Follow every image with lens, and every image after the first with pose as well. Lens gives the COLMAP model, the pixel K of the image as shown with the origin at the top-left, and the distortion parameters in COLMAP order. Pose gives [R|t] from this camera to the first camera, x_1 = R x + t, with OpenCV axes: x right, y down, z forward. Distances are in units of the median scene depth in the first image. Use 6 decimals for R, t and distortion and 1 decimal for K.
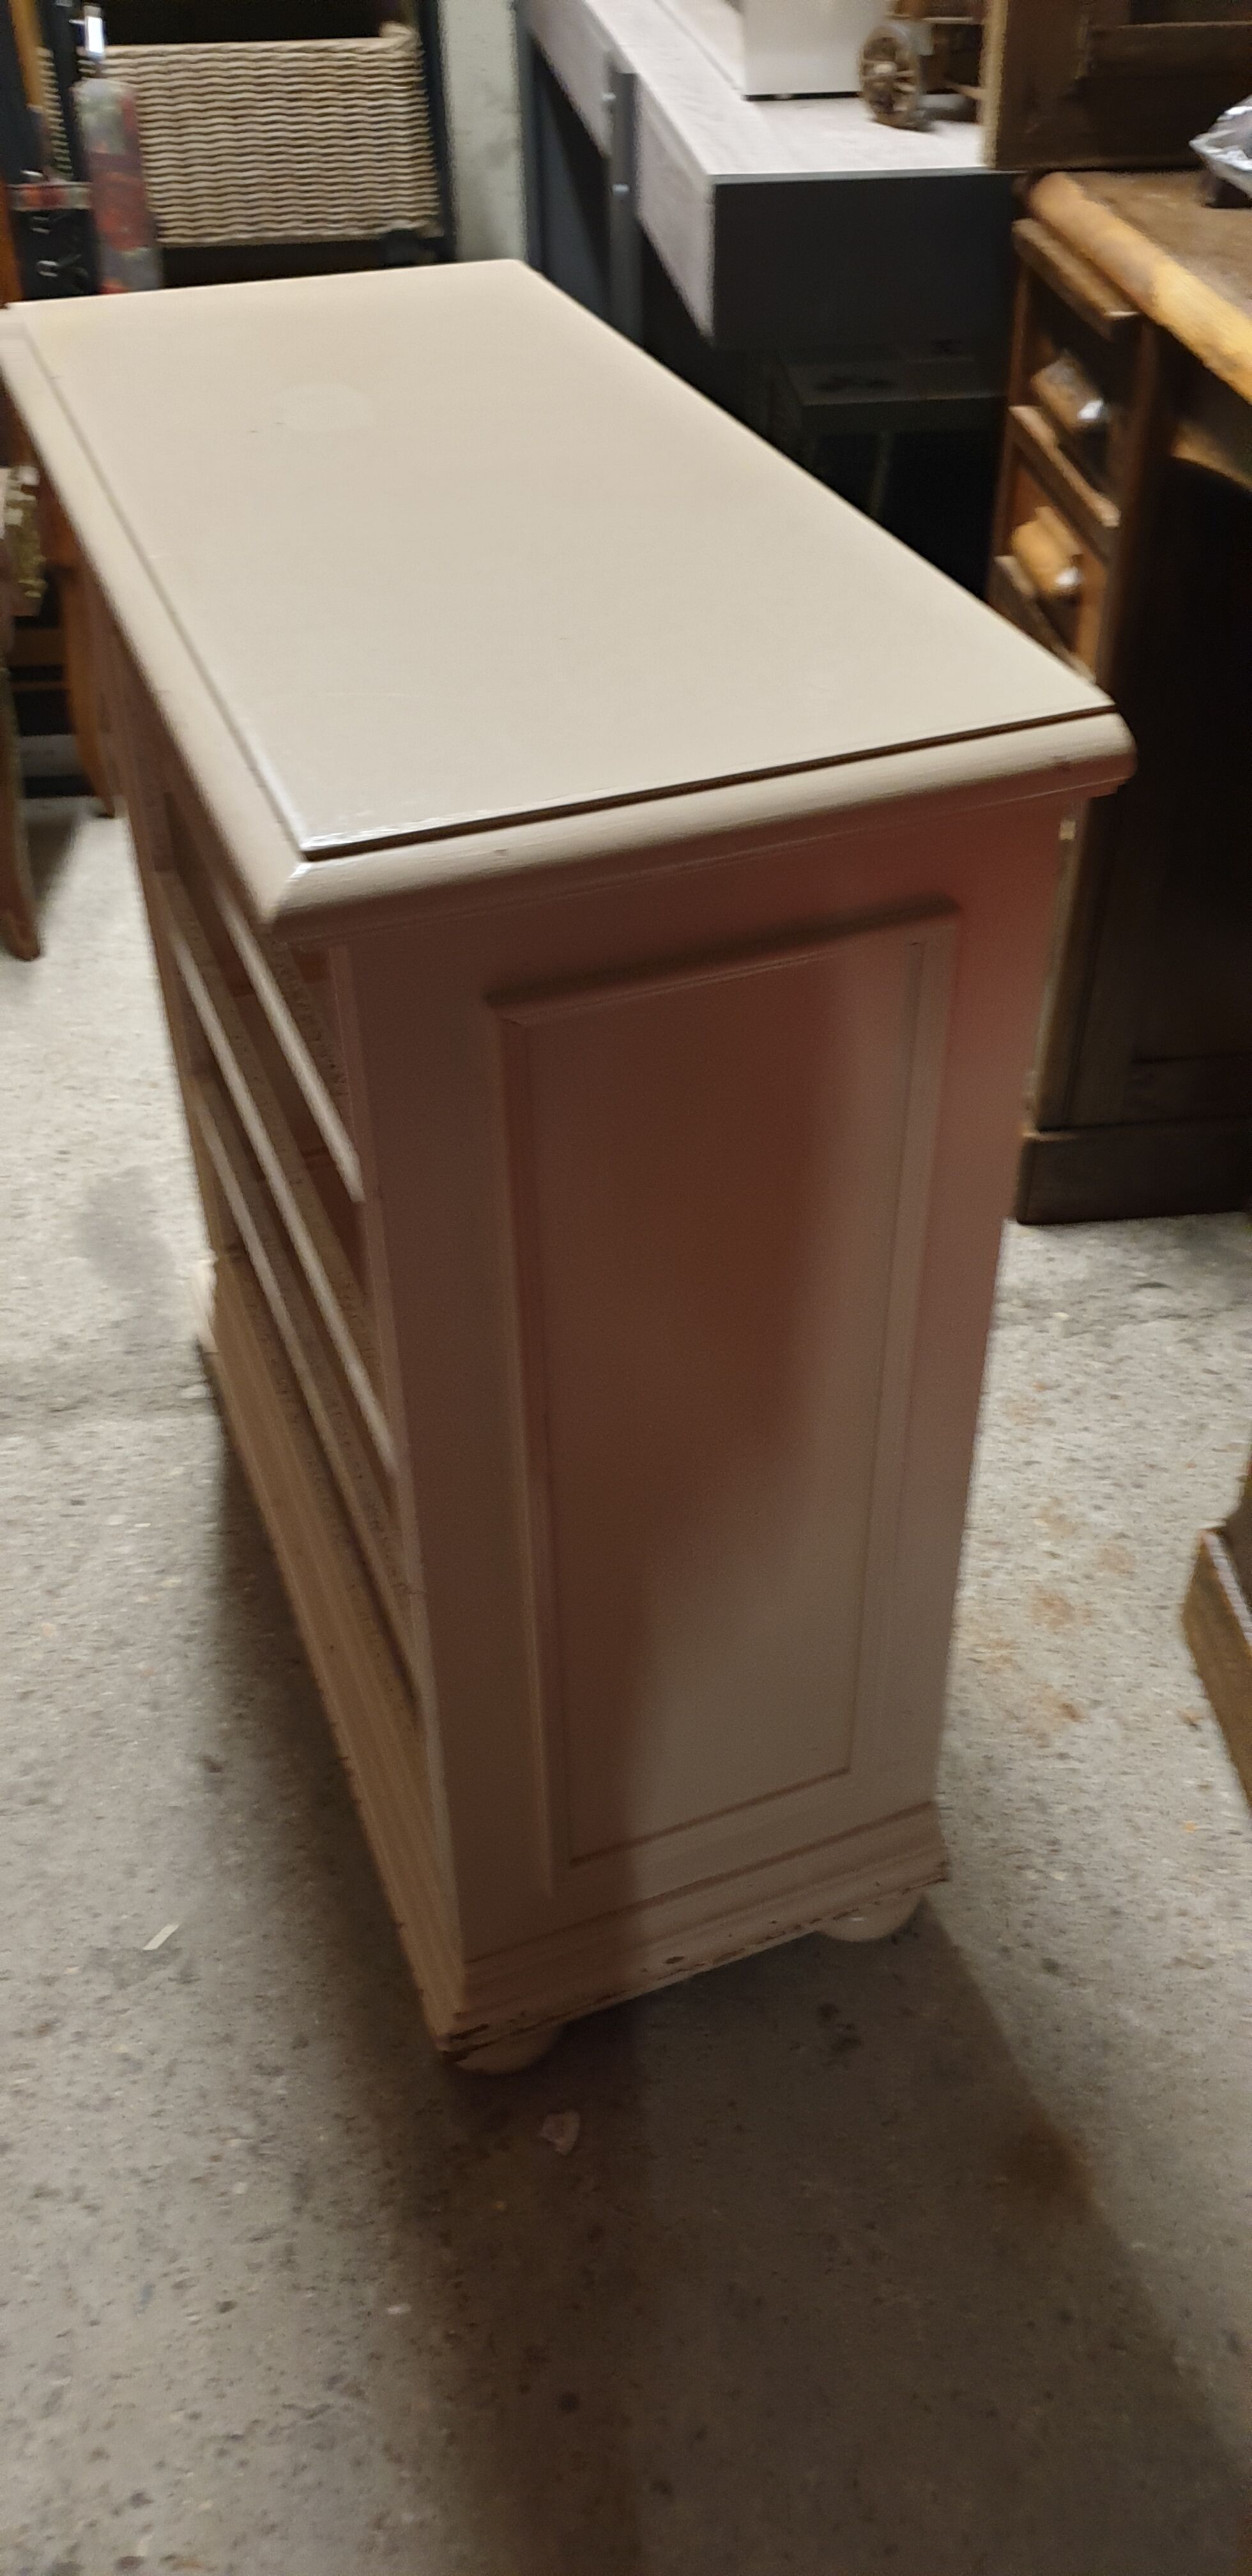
lens RADIAL K [[2048.0, 0, 641.4], [0, 2048.0, 1275.8], [0, 0, 1]] dist [0.013886, 0.036968]
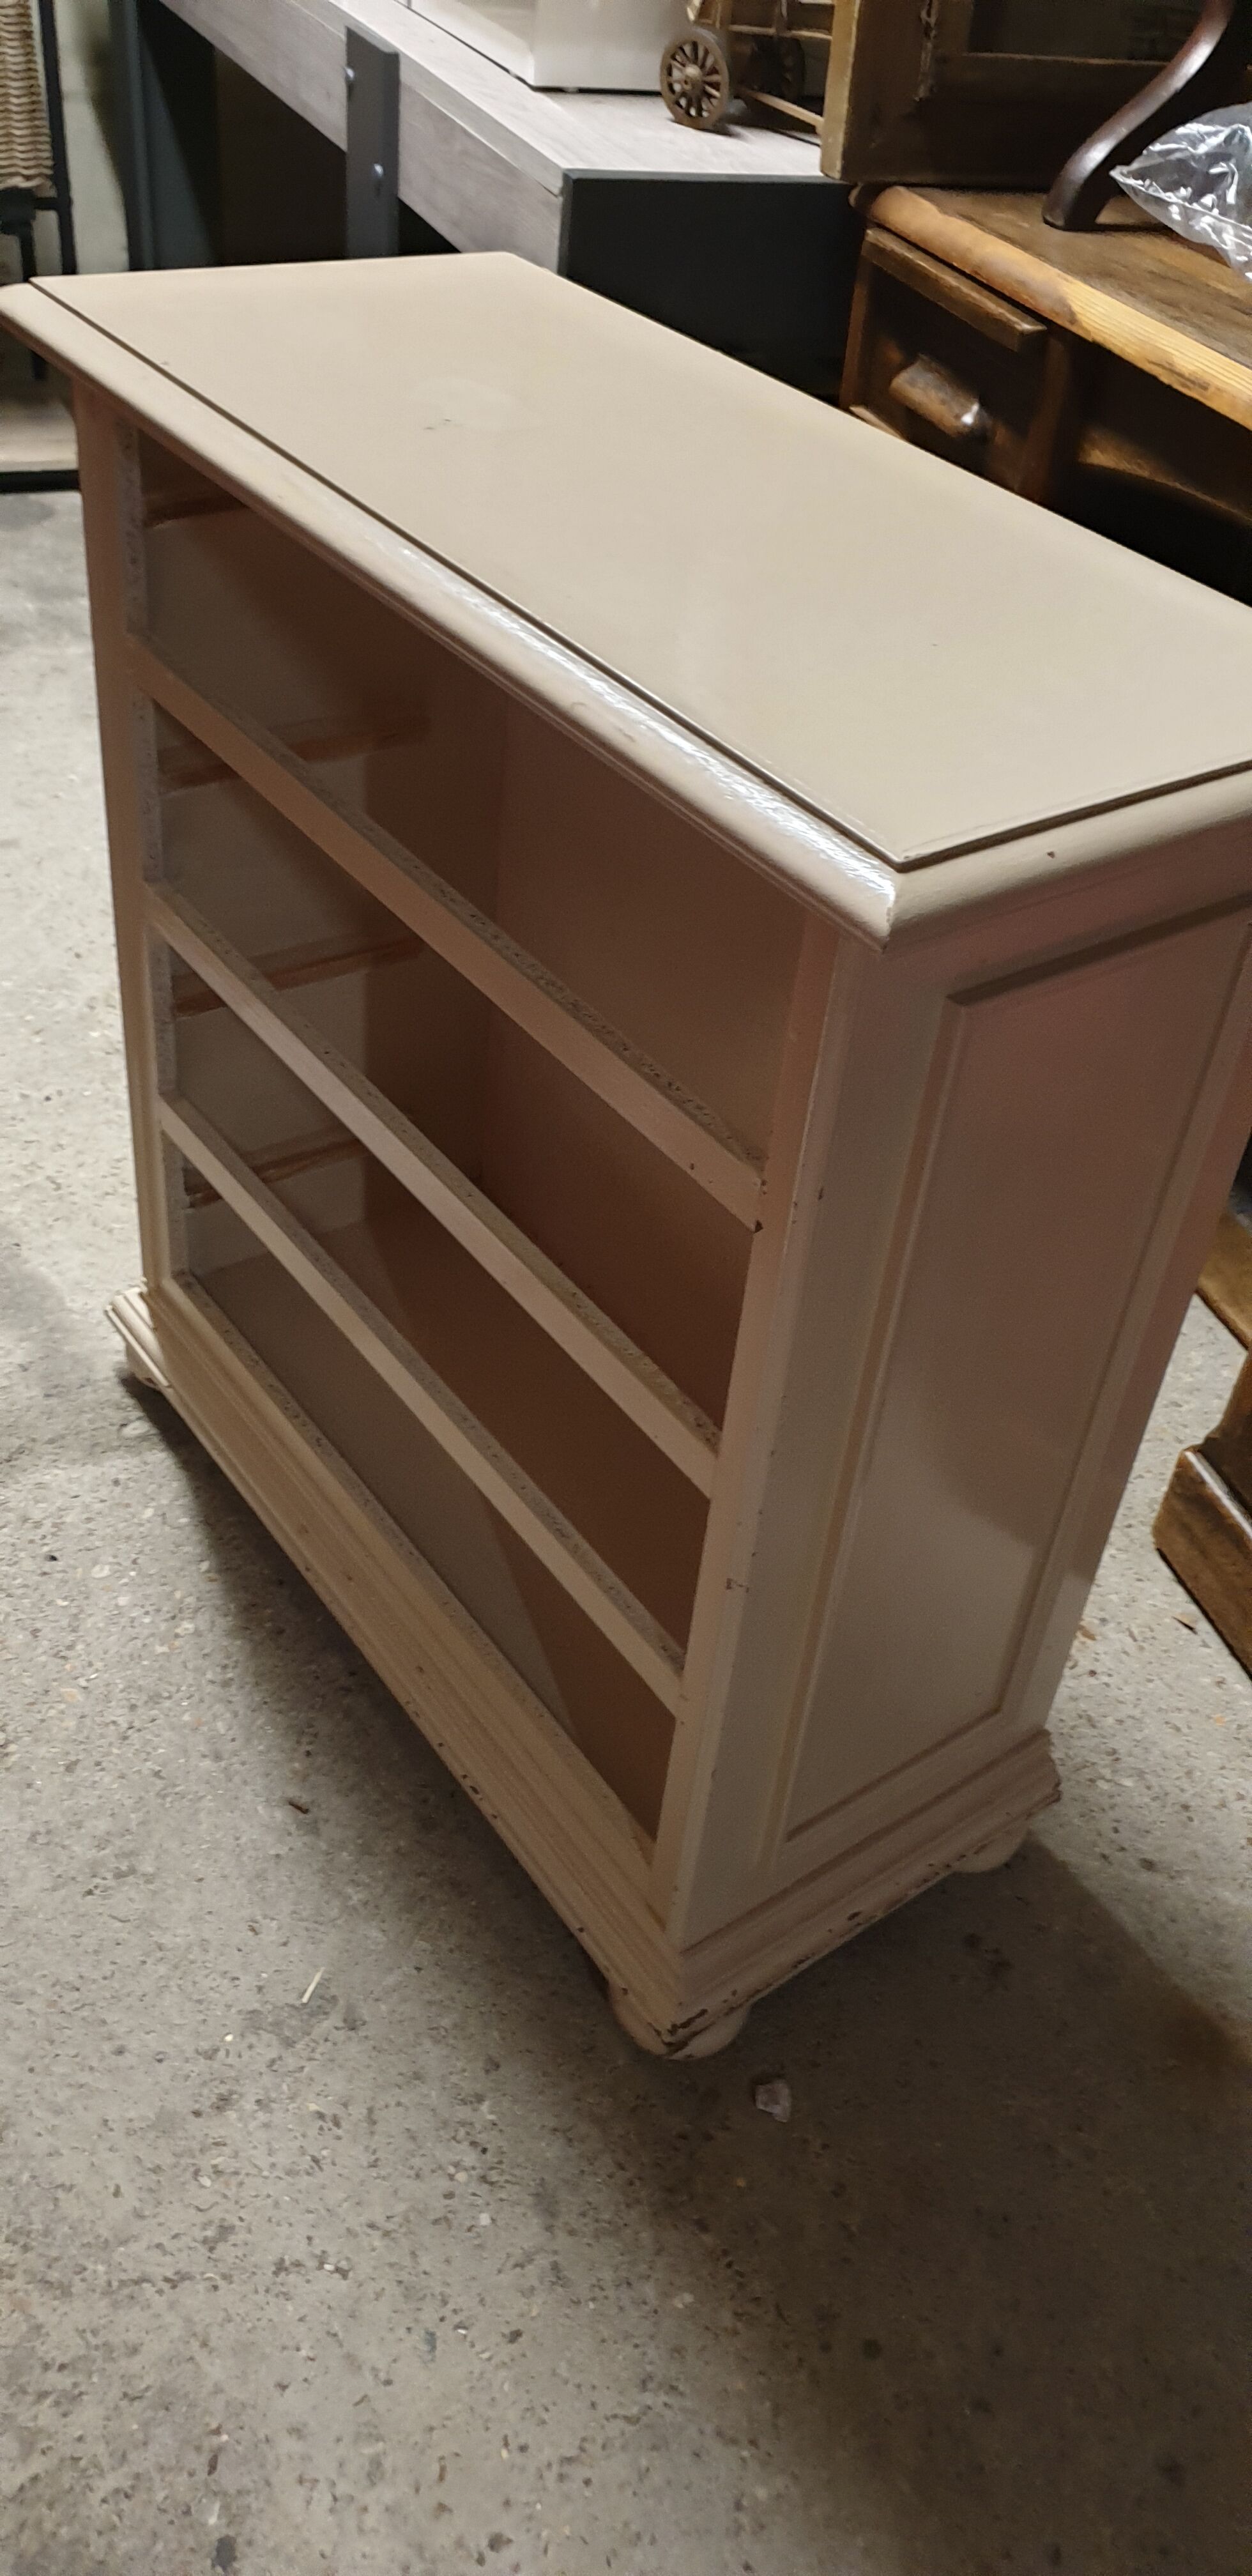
lens RADIAL K [[2048.0, 0, 692.1], [0, 2048.0, 1268.8], [0, 0, 1]] dist [0.013886, 0.036968]
pose [[0.960116, -0.089089, 0.265029, -0.261172], [0.086983, 0.996015, 0.019699, -0.016369], [-0.265727, 0.004140, 0.964039, 0.019028]]
